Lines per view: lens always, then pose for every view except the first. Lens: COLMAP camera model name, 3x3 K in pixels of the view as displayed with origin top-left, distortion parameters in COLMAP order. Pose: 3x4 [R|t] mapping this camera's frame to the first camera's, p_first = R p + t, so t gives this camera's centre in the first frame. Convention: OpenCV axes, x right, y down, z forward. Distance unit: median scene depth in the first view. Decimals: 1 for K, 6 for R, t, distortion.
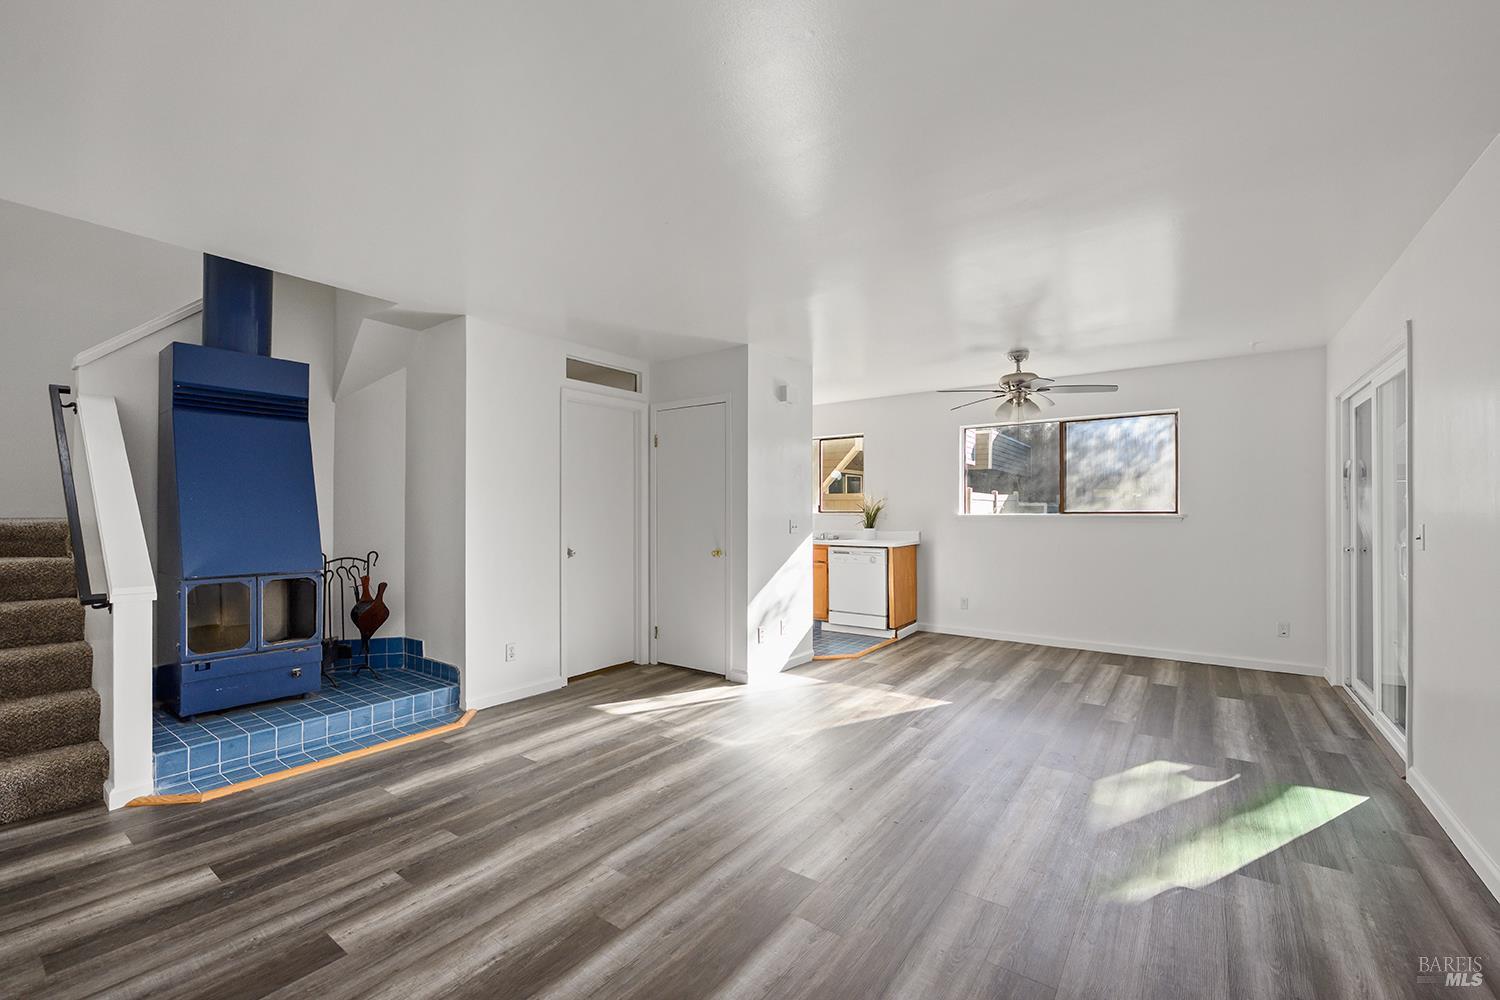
lens RADIAL K [[614.7, 0, 750.0], [0, 614.7, 500.0], [0, 0, 1]] dist [-0.001075, -0.000122]
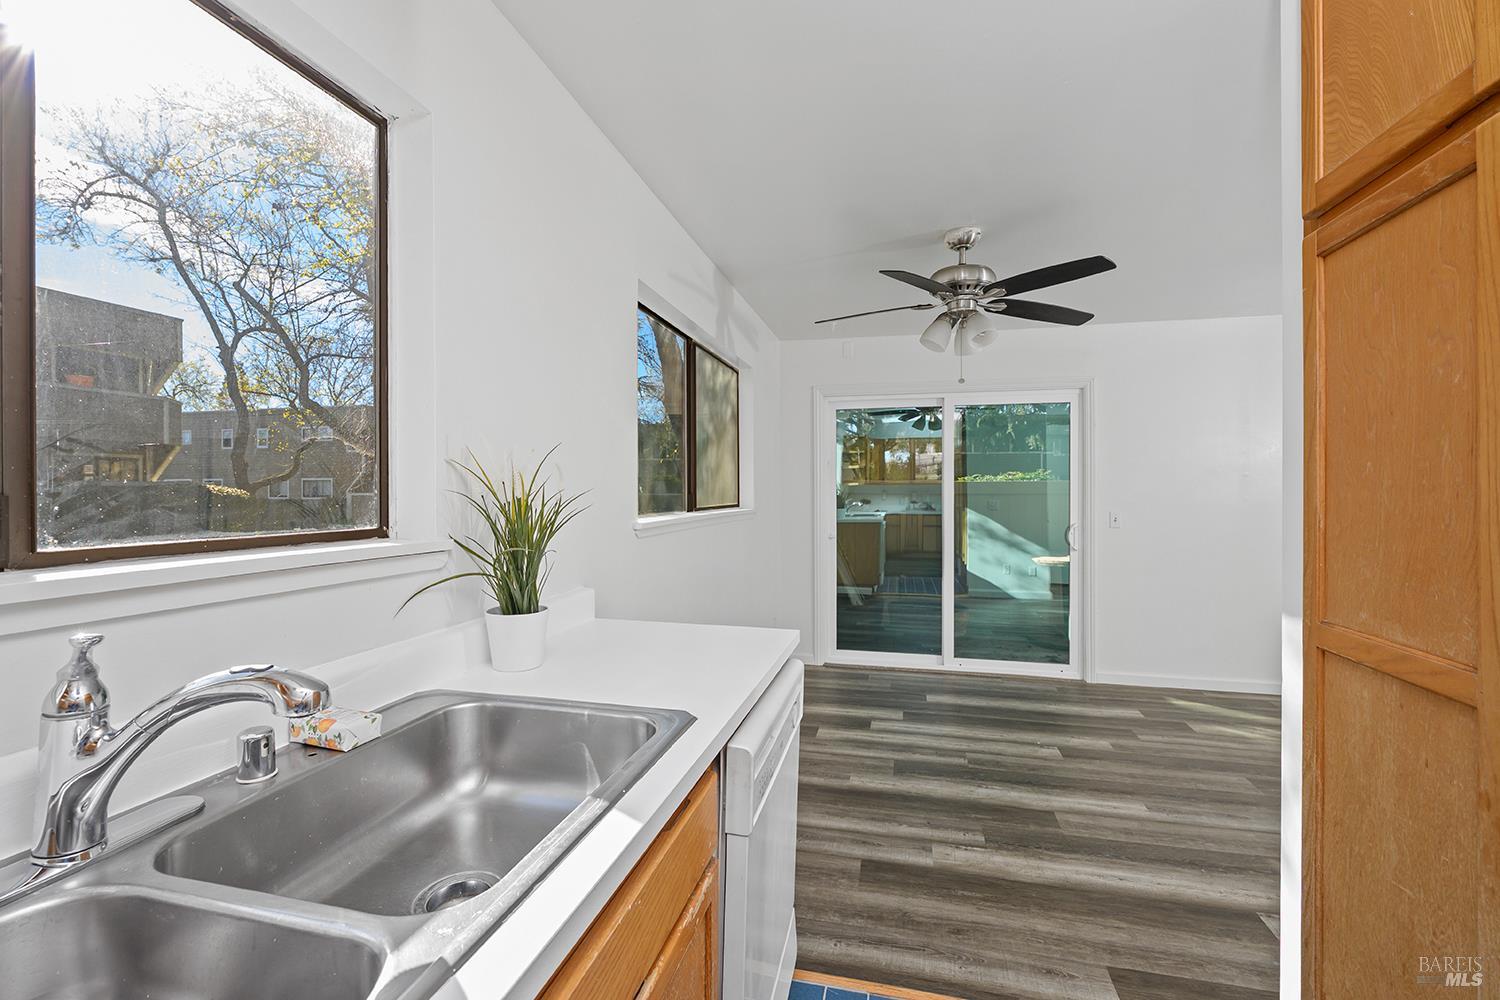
lens RADIAL K [[637.3, 0, 750.0], [0, 637.3, 500.0], [0, 0, 1]] dist [0.000850, 0.000022]
pose [[-0.379004, -0.003404, 0.925389, -0.048269], [-0.020384, 0.999781, -0.004671, 0.018940], [-0.925170, -0.020633, -0.378991, 1.666726]]
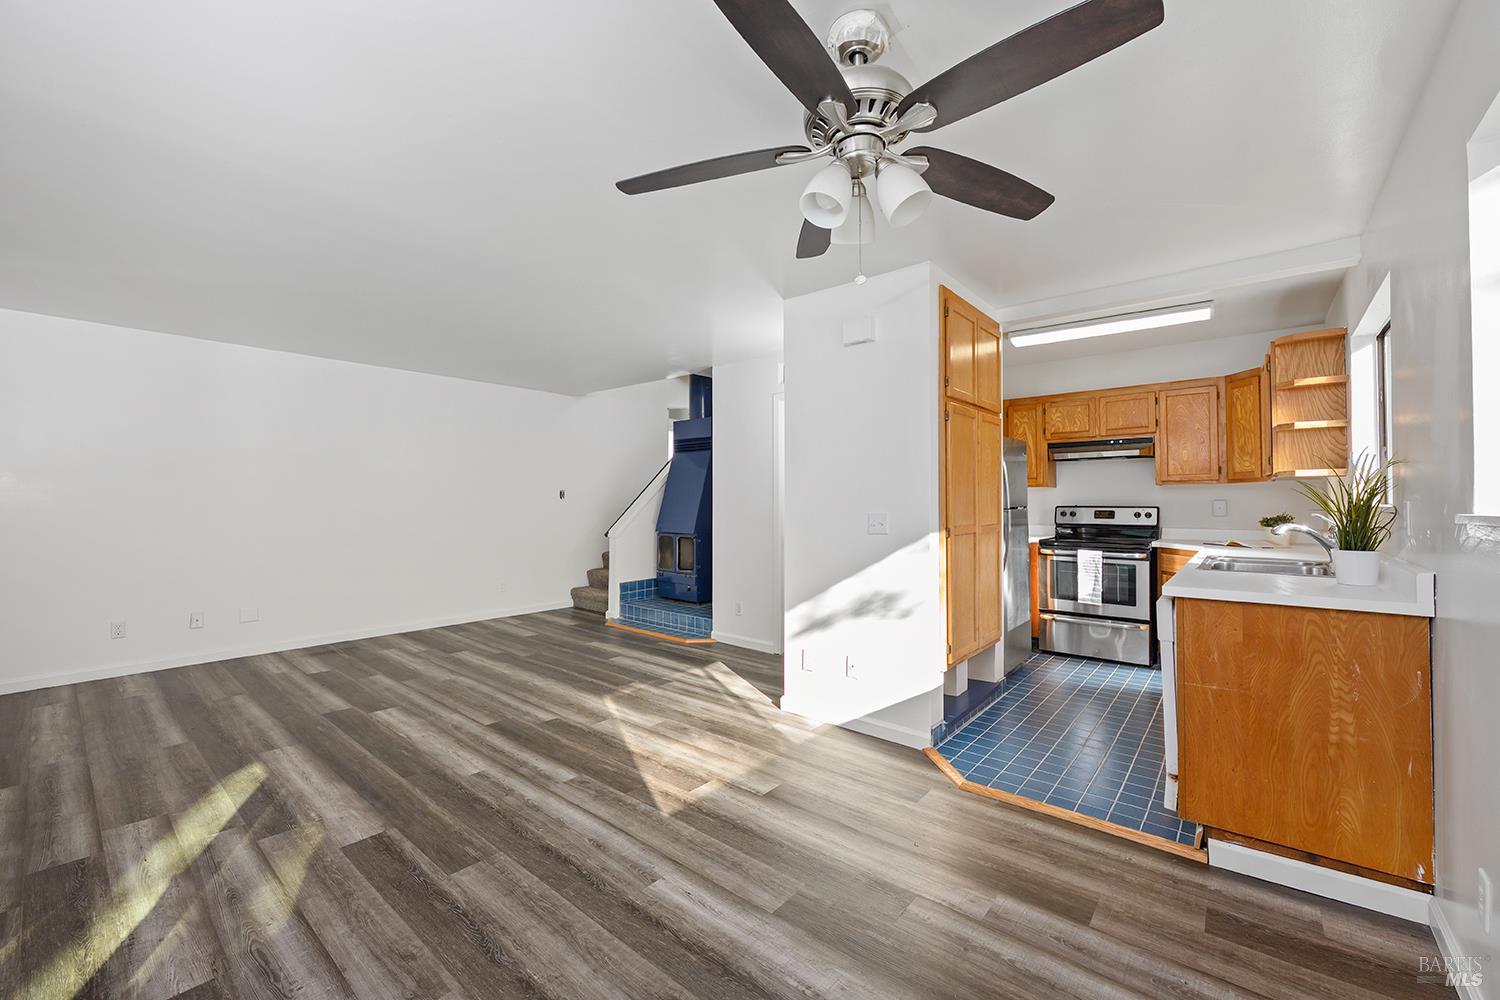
lens RADIAL K [[597.4, 0, 750.0], [0, 597.4, 500.0], [0, 0, 1]] dist [-0.001840, -0.000213]
pose [[-0.067802, -0.000297, -0.997699, 0.896623], [0.022320, 0.999749, -0.001815, 0.019650], [0.997449, -0.022392, -0.067779, 1.138779]]
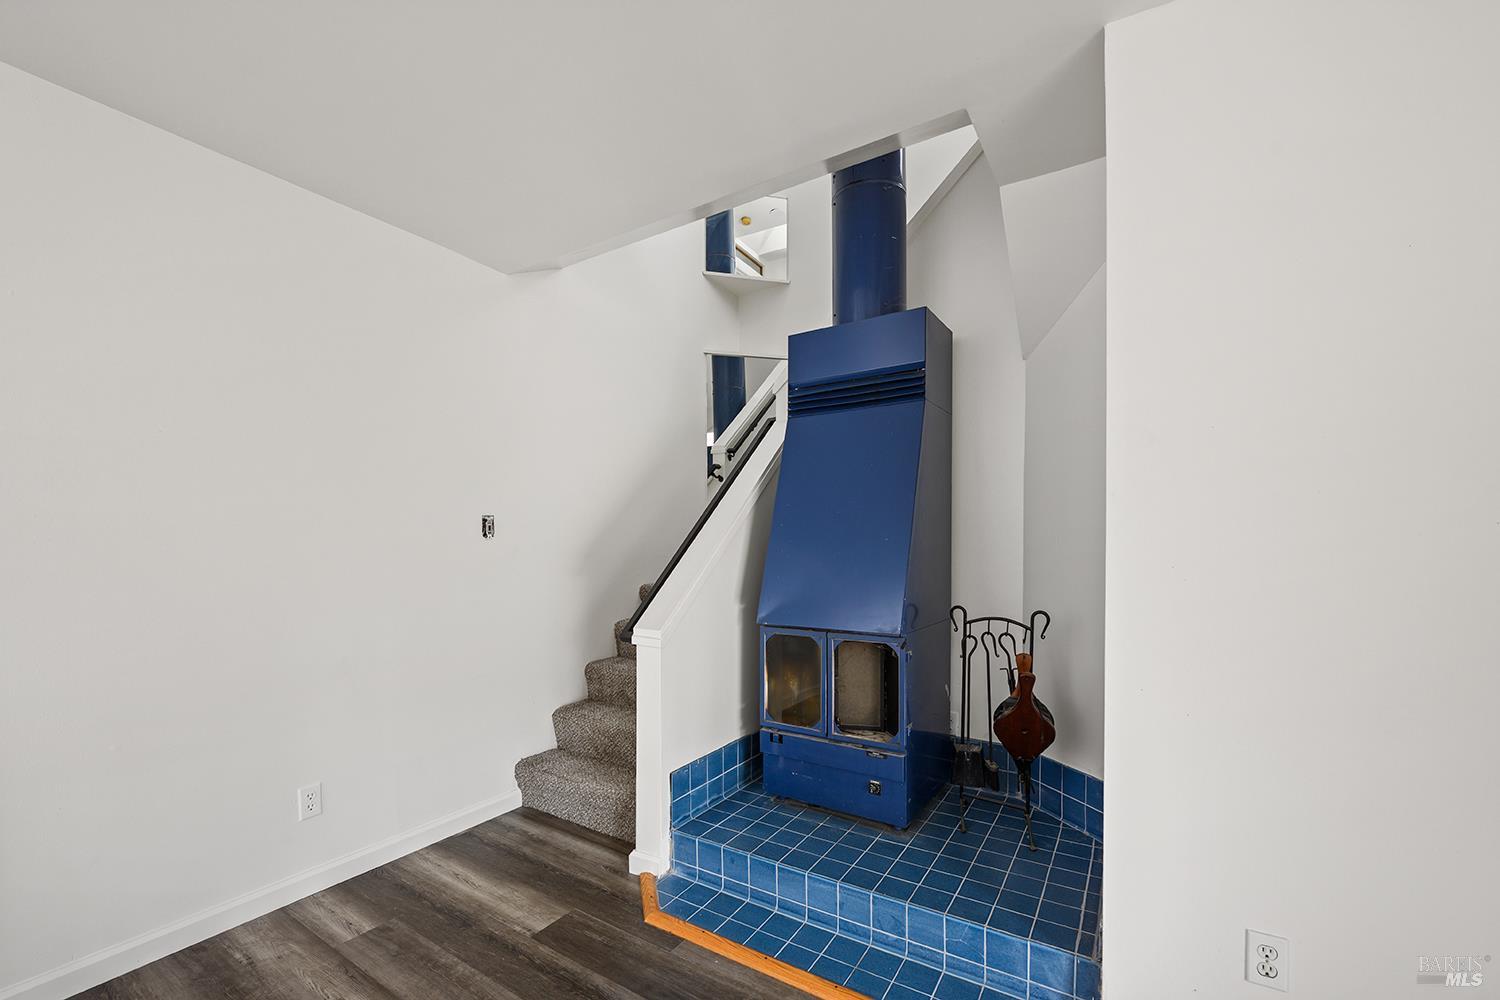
lens RADIAL K [[622.2, 0, 752.0], [0, 622.2, 558.0], [0, 0, 1]] dist [-0.000623, -0.000074]
pose [[0.060885, 0.025255, -0.997825, -0.080603], [0.030023, 0.999181, 0.027121, 0.013890], [0.997693, -0.031609, 0.060077, 0.729810]]
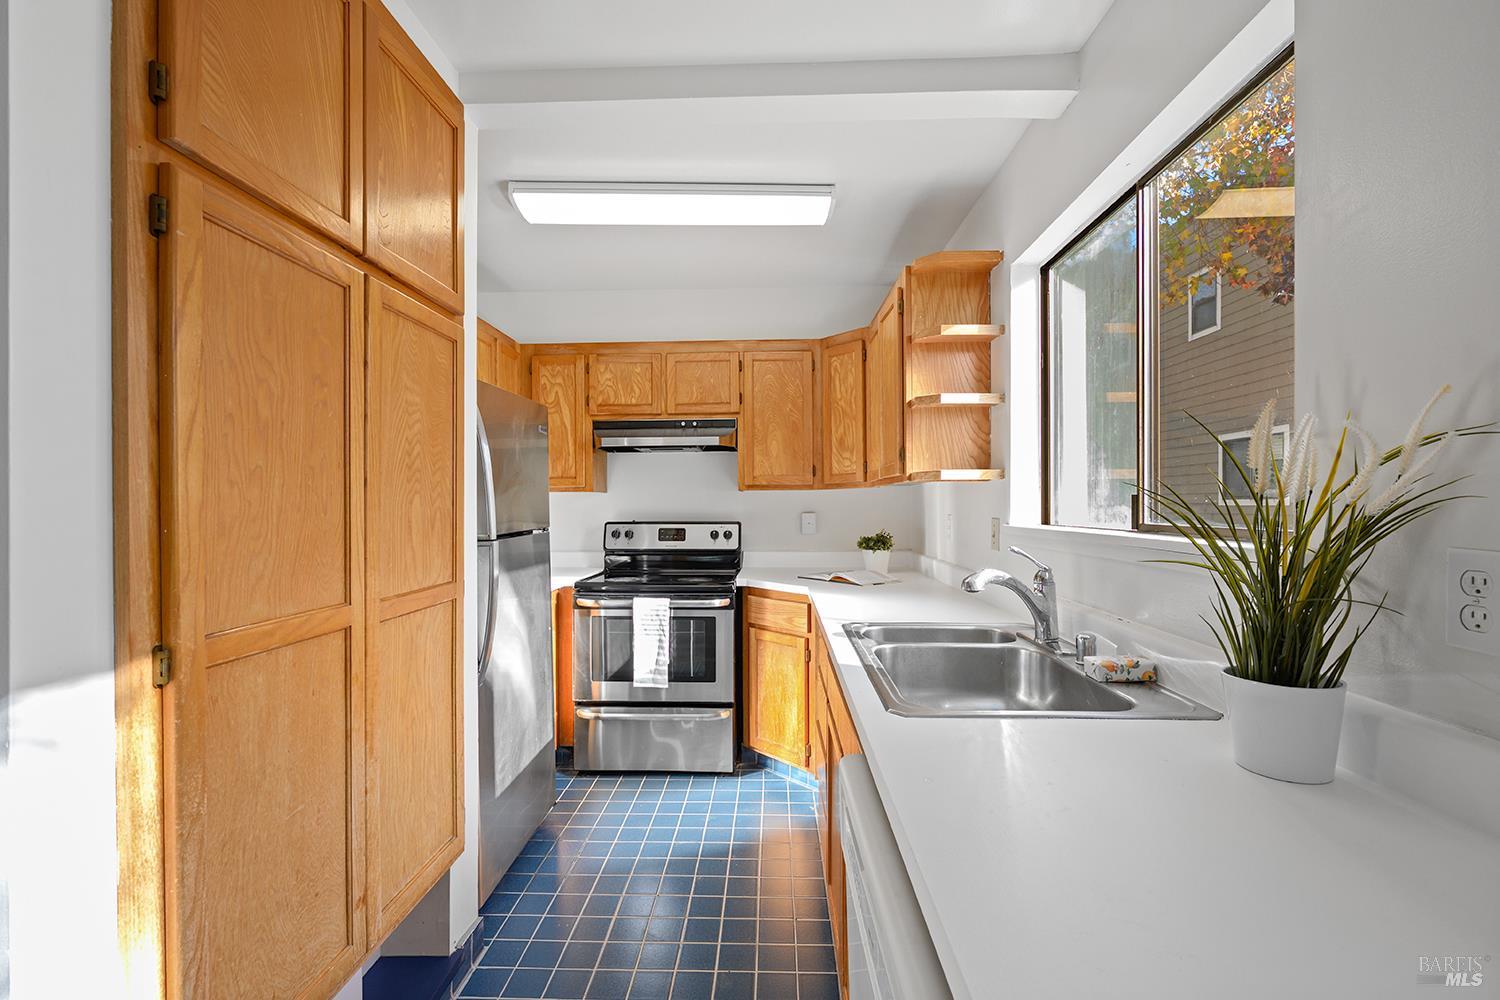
lens RADIAL K [[645.6, 0, 750.0], [0, 645.6, 500.0], [0, 0, 1]] dist [-0.047755, -0.000024]
pose [[0.558903, -0.003075, -0.829227, 0.394042], [0.015778, 0.999852, 0.006927, 0.012280], [0.829083, -0.016955, 0.558868, 1.387921]]
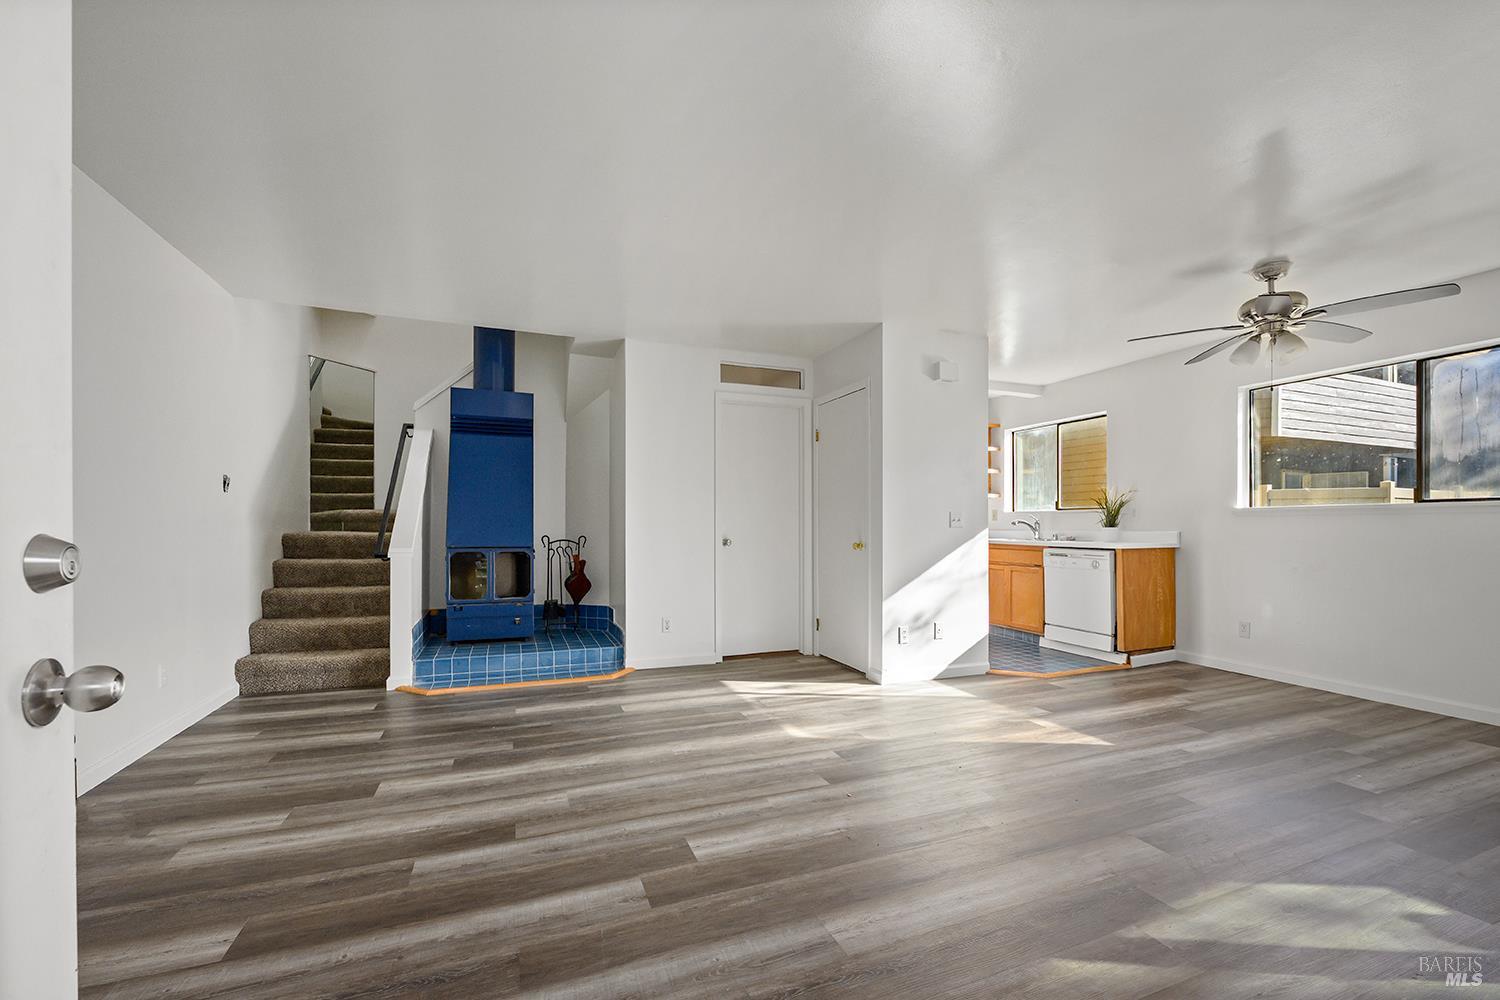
lens RADIAL K [[601.4, 0, 746.2], [0, 601.4, 519.9], [0, 0, 1]] dist [-0.001750, 0.000015]
pose [[0.845786, -0.000421, -0.533522, 0.349187], [0.006945, 0.999924, 0.010221, 0.040773], [0.533477, -0.012350, 0.845725, 0.128071]]
